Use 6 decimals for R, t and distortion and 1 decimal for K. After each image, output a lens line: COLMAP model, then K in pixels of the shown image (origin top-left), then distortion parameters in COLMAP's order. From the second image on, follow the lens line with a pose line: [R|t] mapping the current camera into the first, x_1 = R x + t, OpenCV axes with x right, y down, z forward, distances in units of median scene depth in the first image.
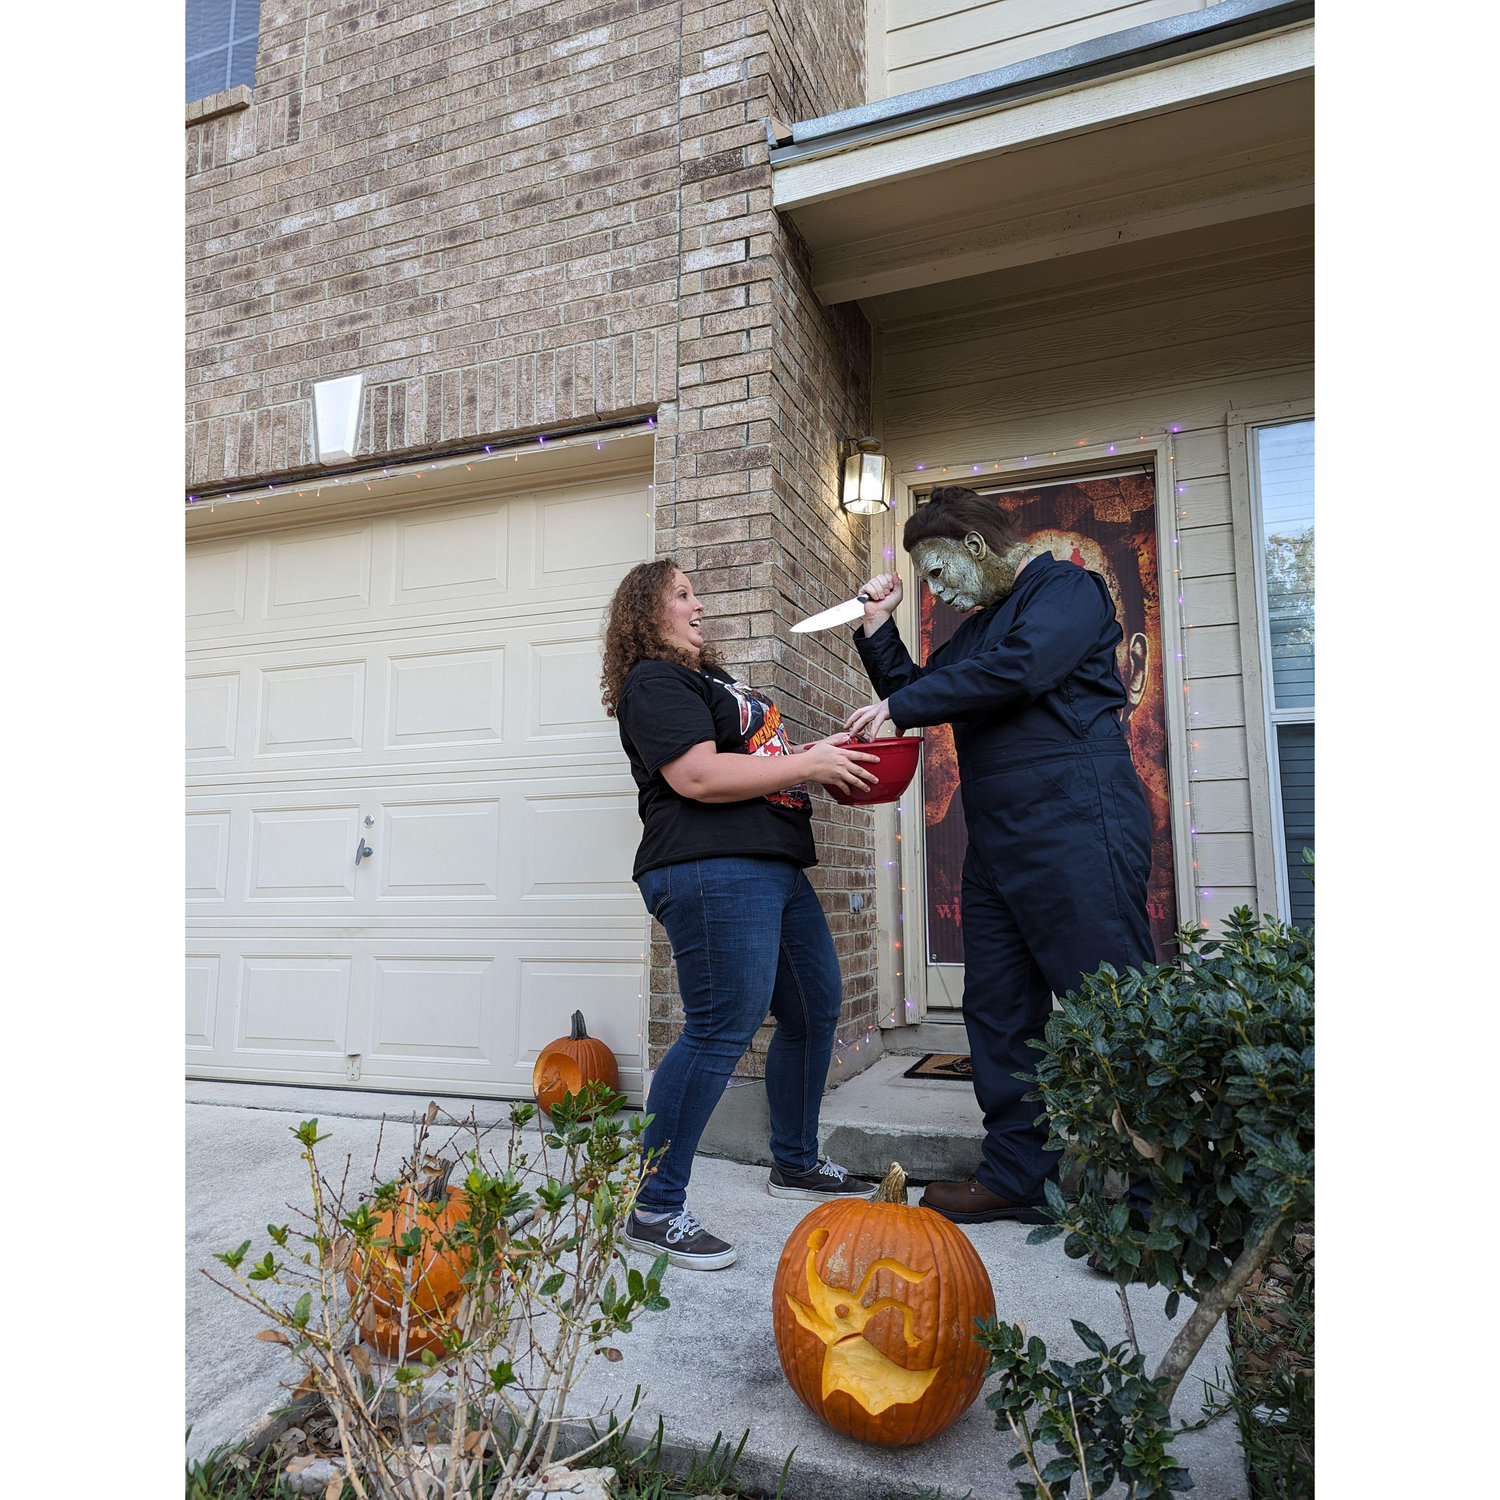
lens RADIAL K [[1087.0, 0, 744.1], [0, 1087.0, 751.3], [0, 0, 1]] dist [0.005429, -0.023186]
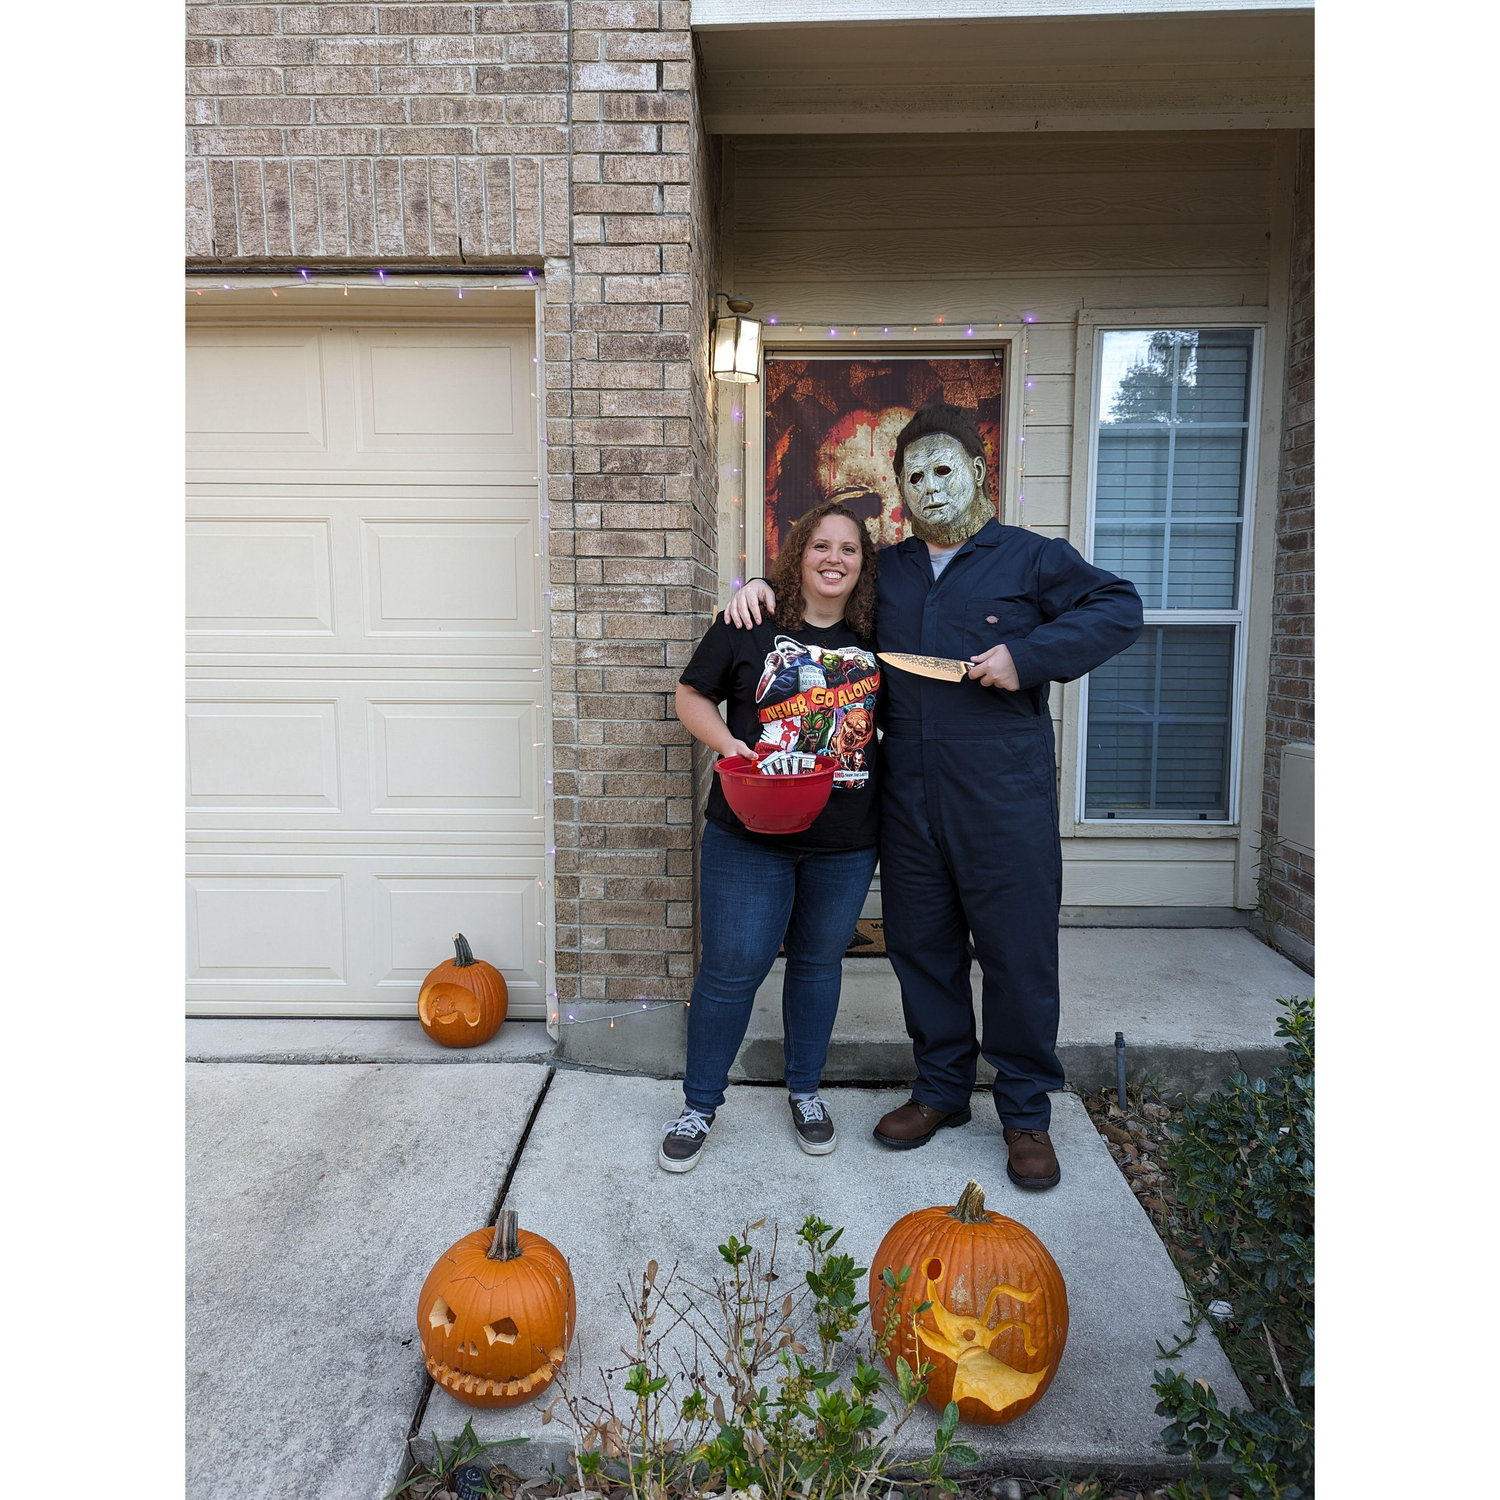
lens RADIAL K [[1087.0, 0, 753.8], [0, 1087.0, 748.9], [0, 0, 1]] dist [0.005429, -0.023186]
pose [[0.939738, -0.037110, 0.339877, -0.227435], [-0.049982, 0.968500, 0.243945, -0.163977], [-0.338223, -0.246232, 0.908281, 0.085287]]
